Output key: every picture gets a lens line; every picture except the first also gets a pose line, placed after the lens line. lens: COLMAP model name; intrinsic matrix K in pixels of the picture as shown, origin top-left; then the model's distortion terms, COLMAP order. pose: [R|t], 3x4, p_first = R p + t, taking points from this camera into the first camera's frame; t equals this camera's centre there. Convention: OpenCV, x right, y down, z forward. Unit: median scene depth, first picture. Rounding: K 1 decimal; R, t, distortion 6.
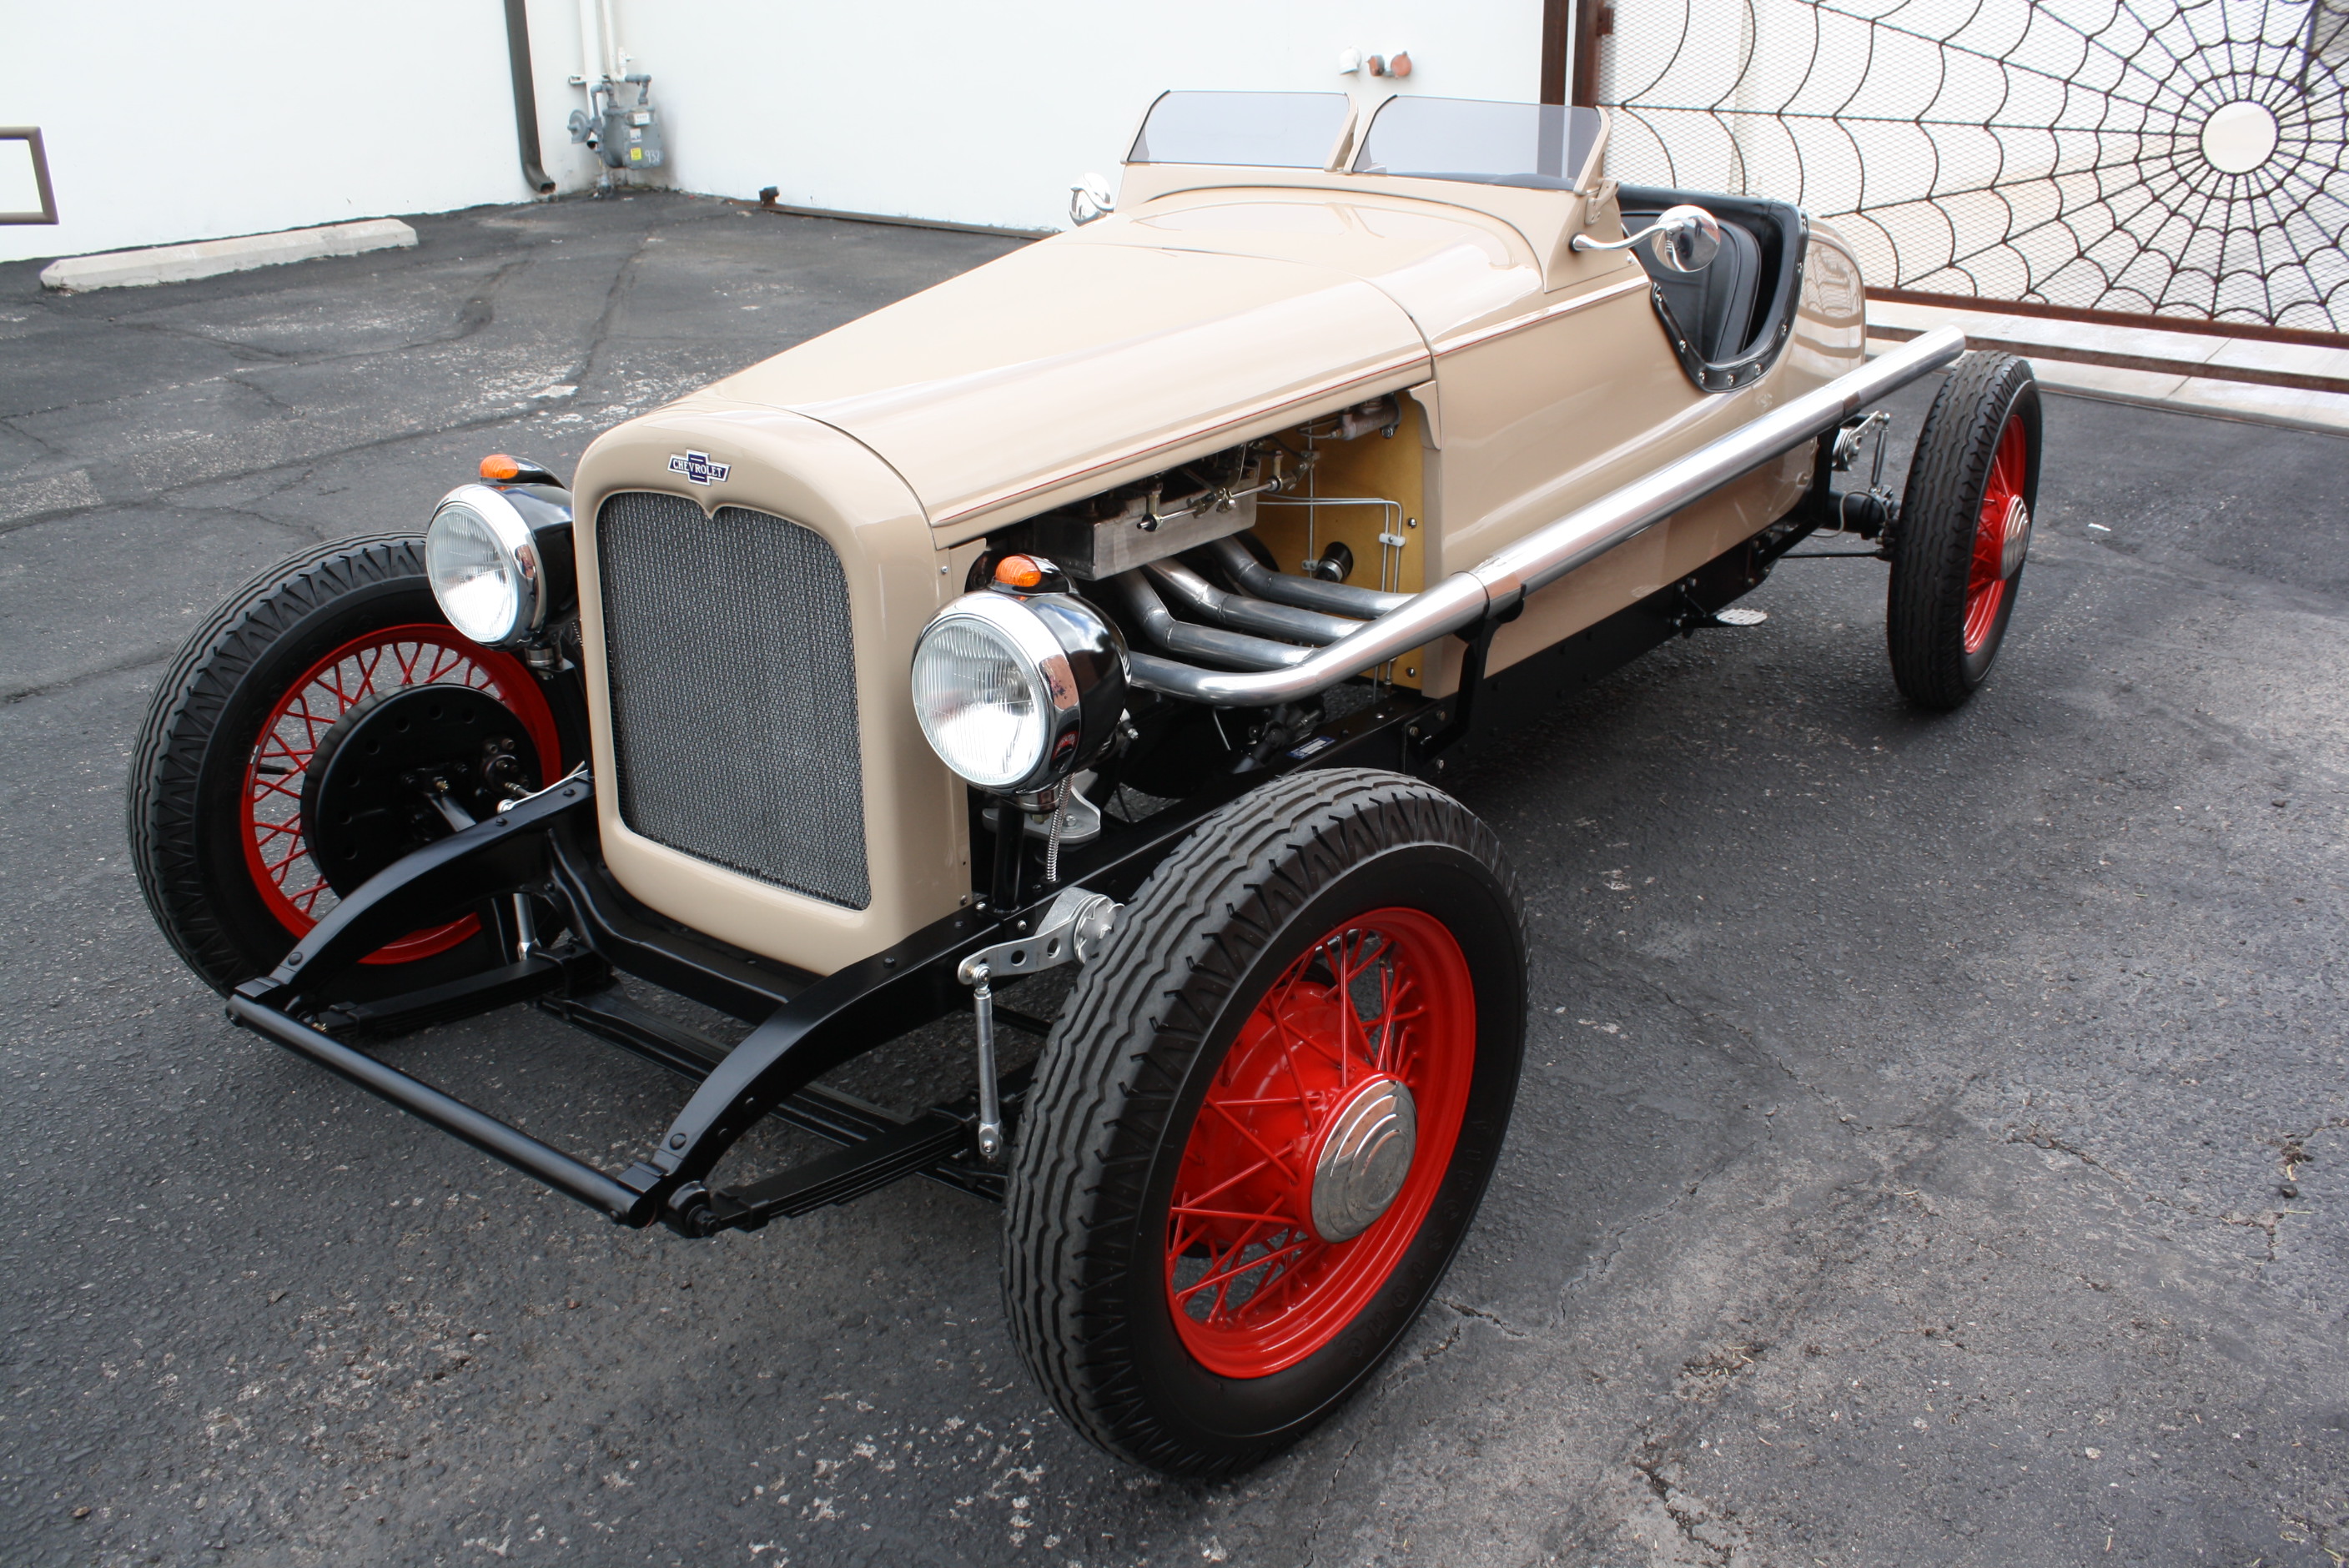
lens RADIAL K [[1993.1, 0, 1169.9], [0, 1993.1, 780.3], [0, 0, 1]] dist [-0.168881, 0.151741]
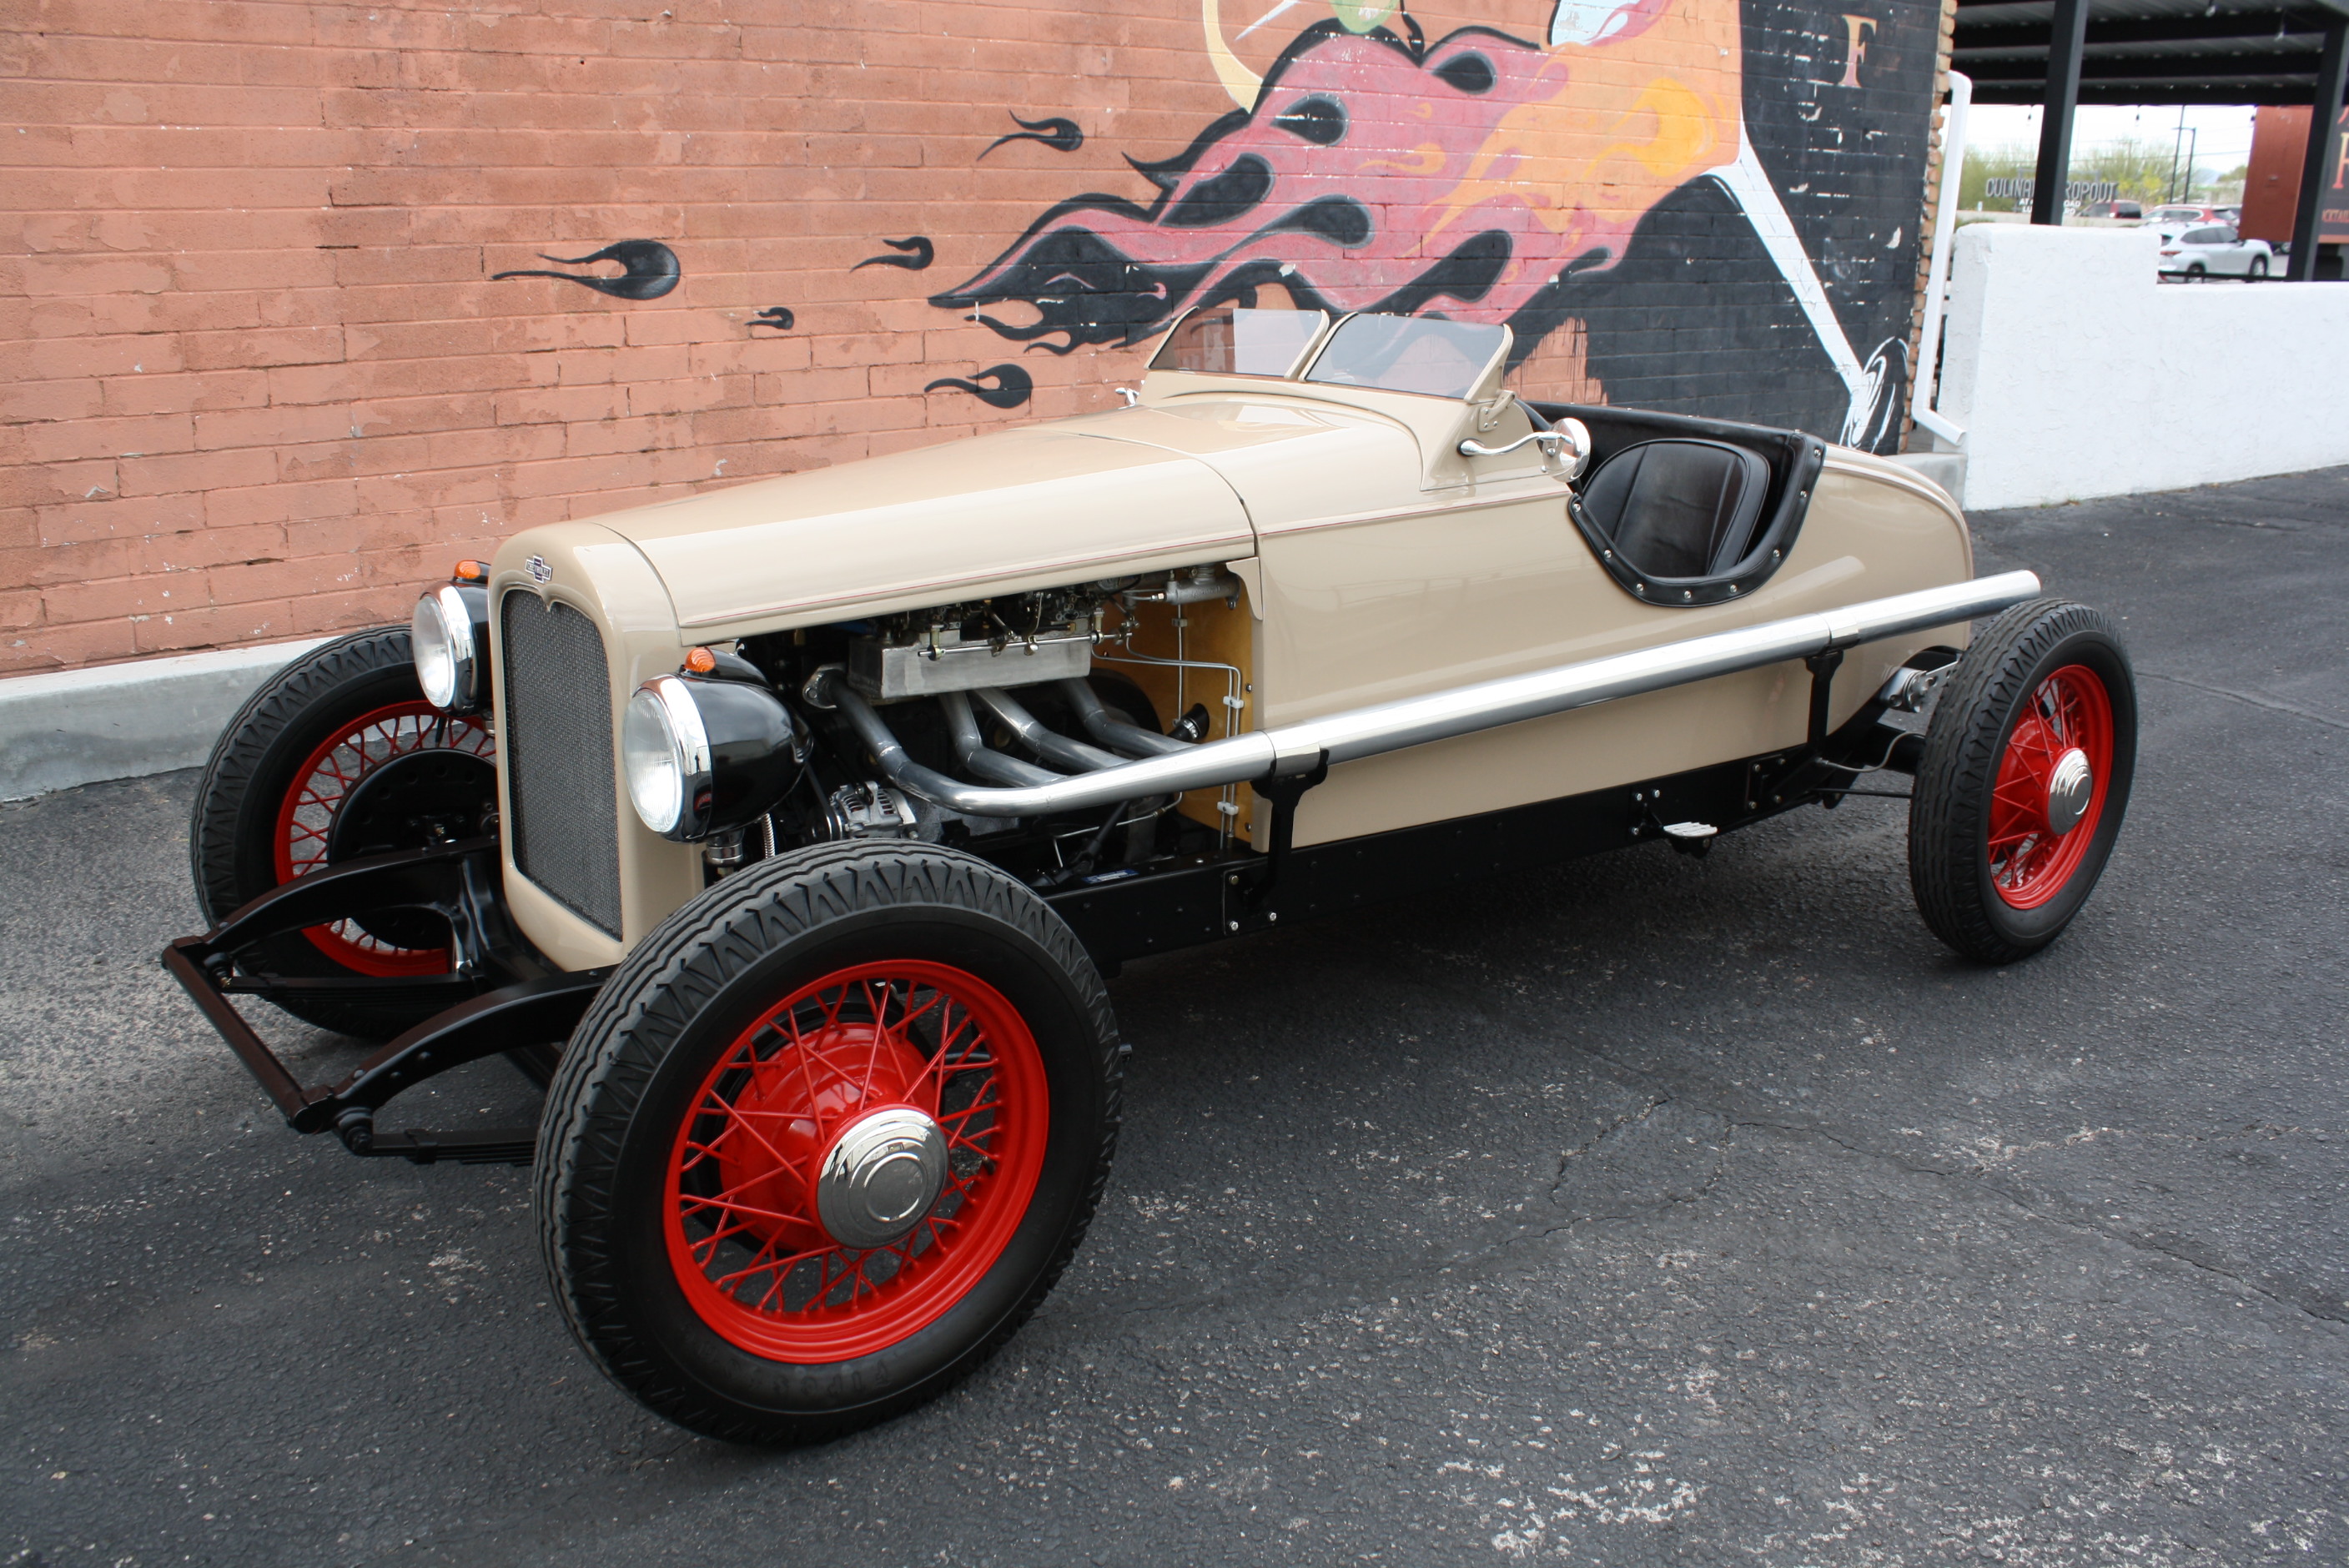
lens RADIAL K [[2008.7, 0, 1189.8], [0, 2008.7, 789.3], [0, 0, 1]] dist [-0.164939, 0.149439]
pose [[0.958318, 0.094714, -0.269546, 0.437890], [-0.127224, 0.986217, -0.105779, 0.051328], [0.255812, 0.135663, 0.957160, -0.066223]]
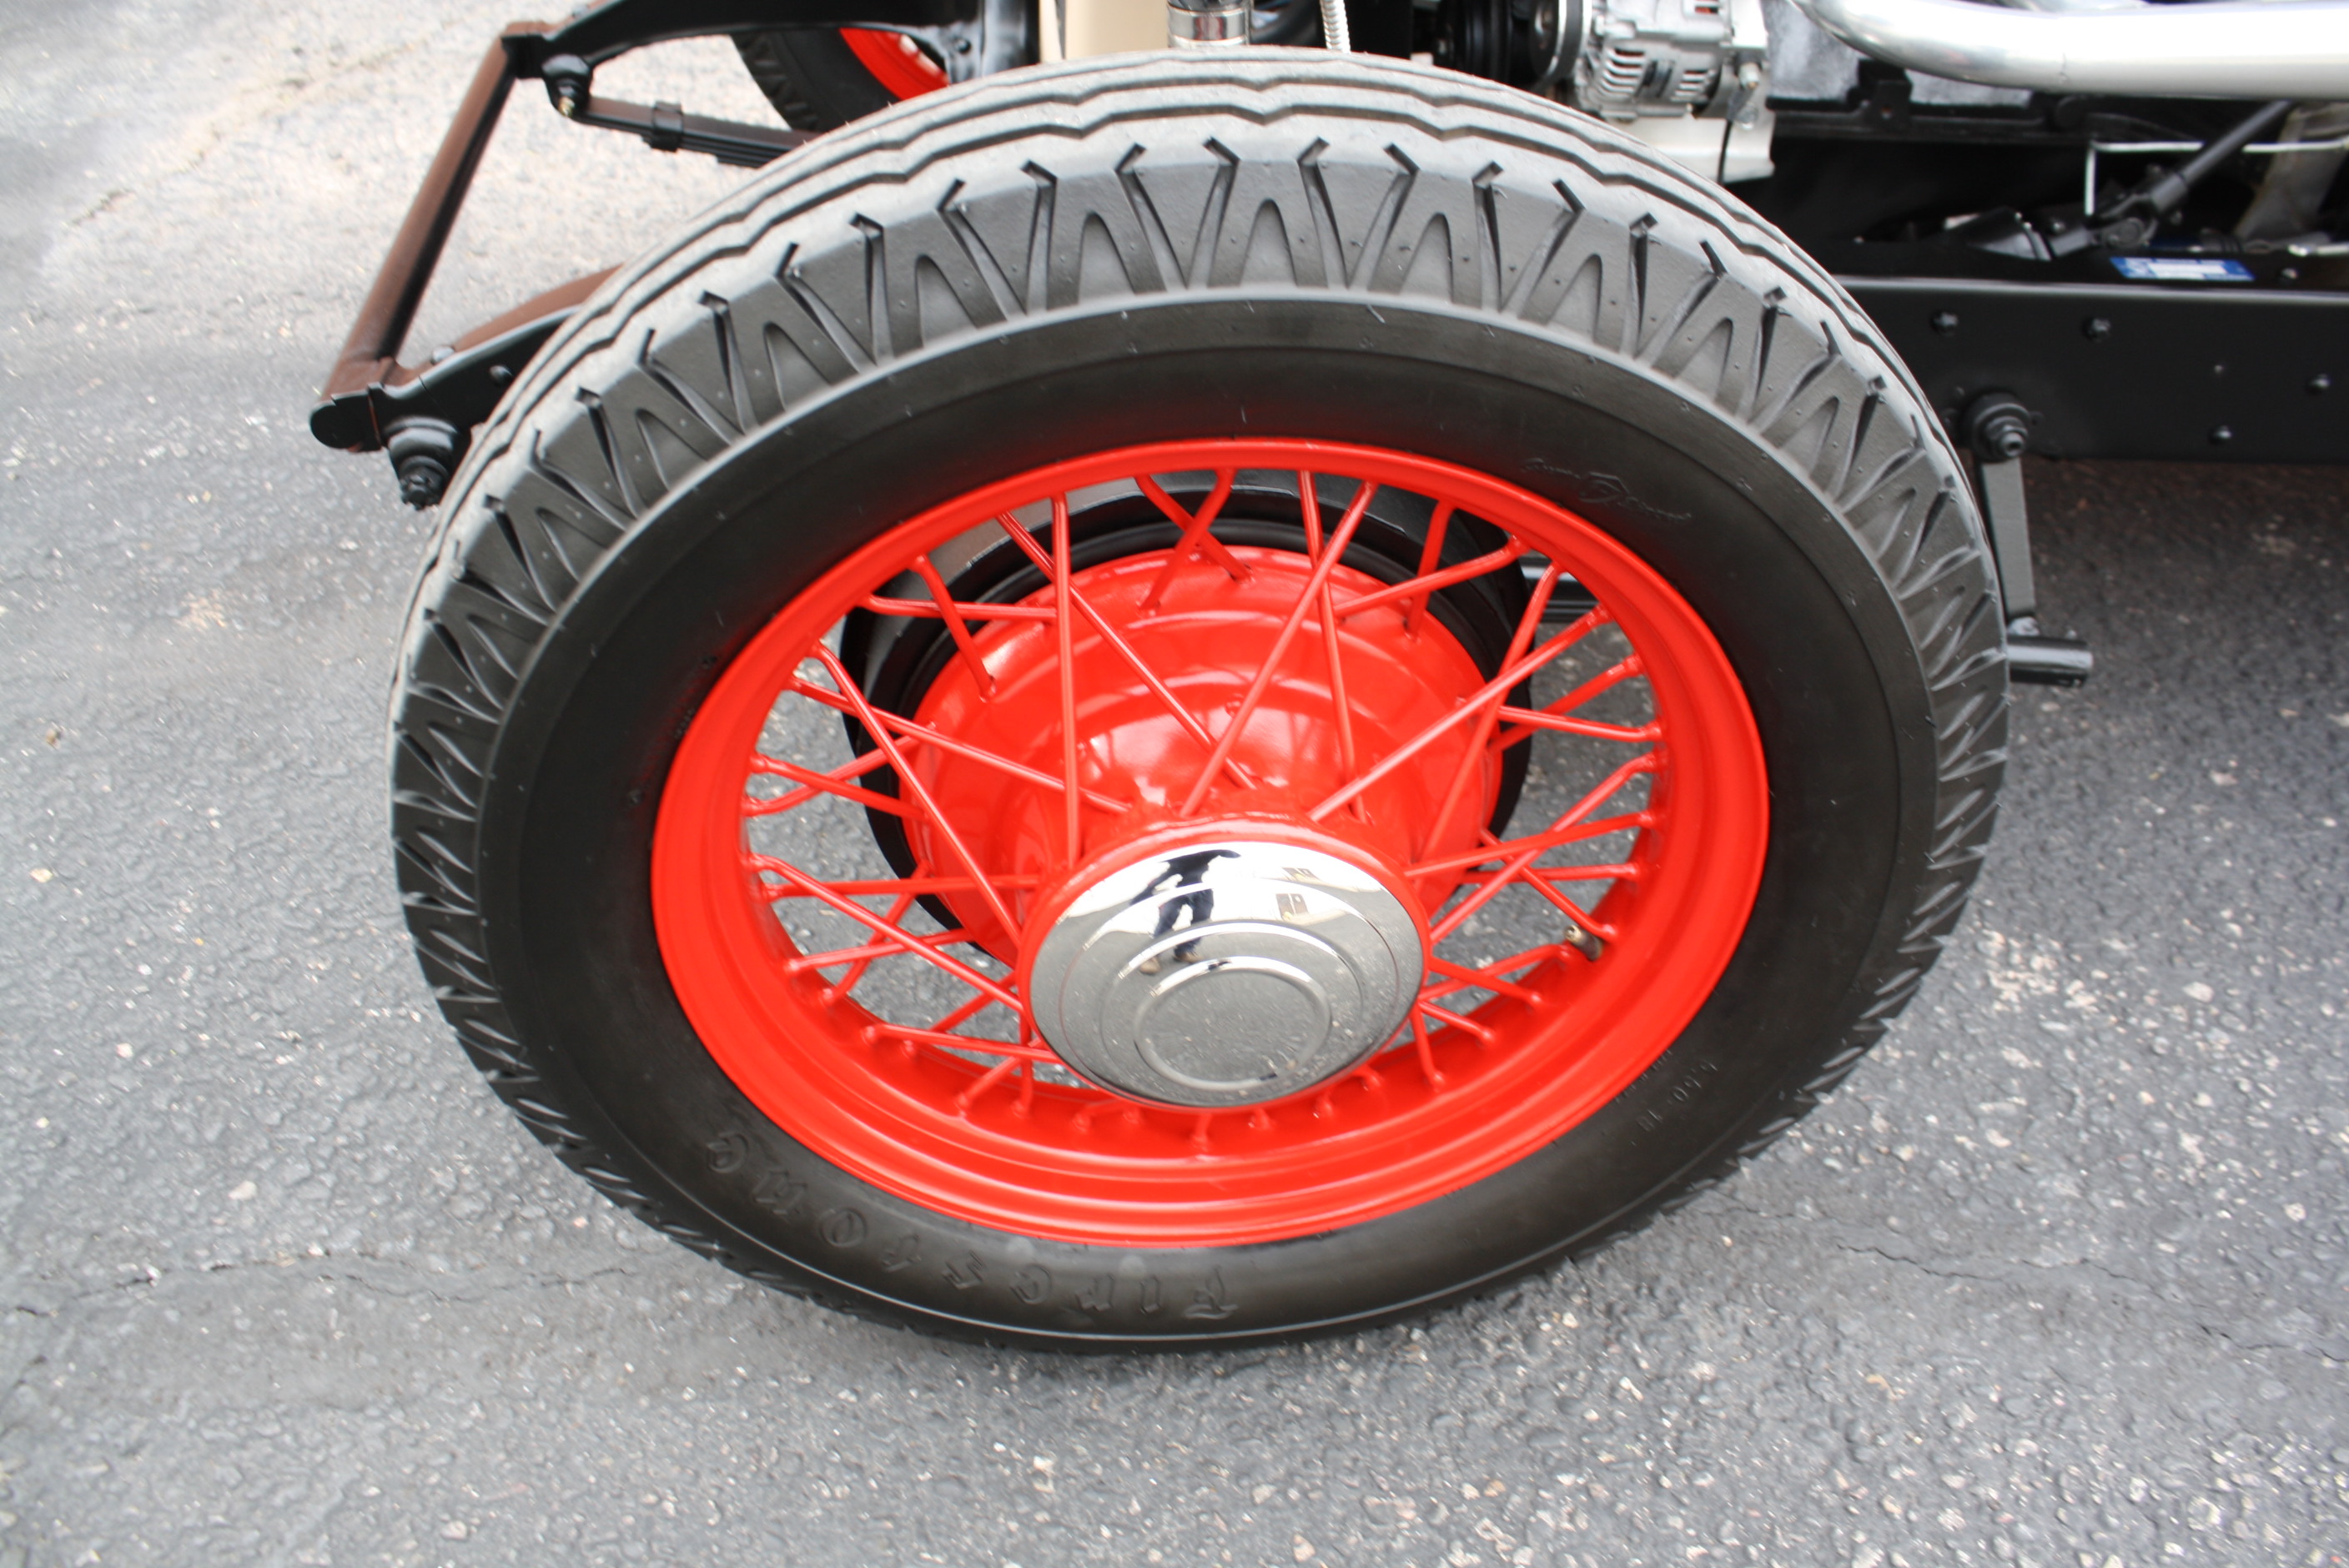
lens RADIAL K [[1975.9, 0, 1200.4], [0, 1975.9, 792.5], [0, 0, 1]] dist [-0.169140, 0.150353]
pose [[0.654001, 0.499978, -0.567719, 0.255632], [-0.315990, 0.862404, 0.395487, -0.014782], [0.687338, -0.079256, 0.722001, 0.532623]]
